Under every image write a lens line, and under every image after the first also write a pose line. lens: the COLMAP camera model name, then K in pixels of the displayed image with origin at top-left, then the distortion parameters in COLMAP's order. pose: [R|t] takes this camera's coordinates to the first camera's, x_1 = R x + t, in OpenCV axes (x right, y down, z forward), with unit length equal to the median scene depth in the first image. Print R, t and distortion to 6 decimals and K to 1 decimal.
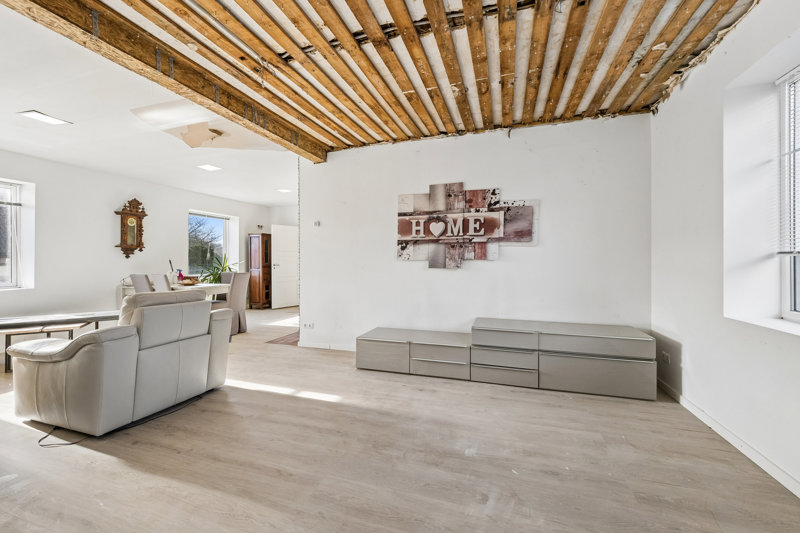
lens RADIAL K [[338.1, 0, 400.8], [0, 338.1, 259.1], [0, 0, 1]] dist [0.000097, 0.000281]
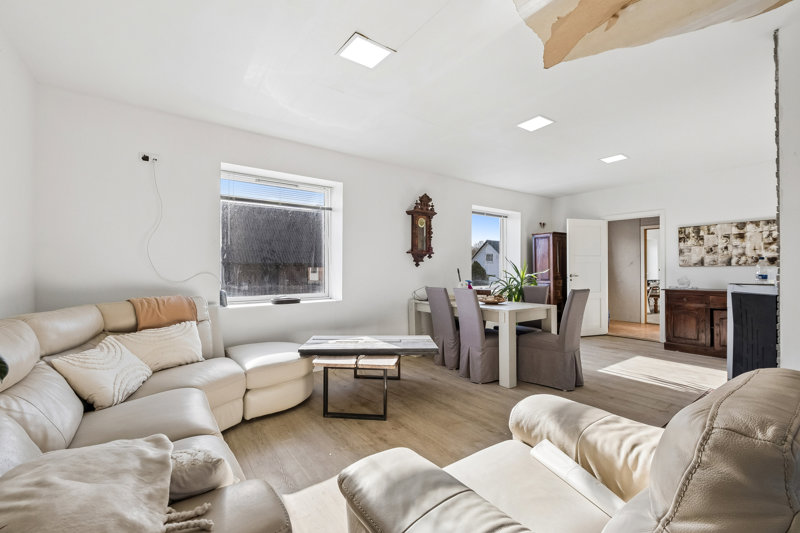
lens RADIAL K [[356.3, 0, 400.7], [0, 356.3, 267.5], [0, 0, 1]] dist [0.000378, 0.000052]
pose [[0.806415, -0.001534, -0.591348, -0.321393], [0.001586, 0.999999, -0.000432, 0.000303], [0.591348, -0.000590, 0.806416, 0.265187]]
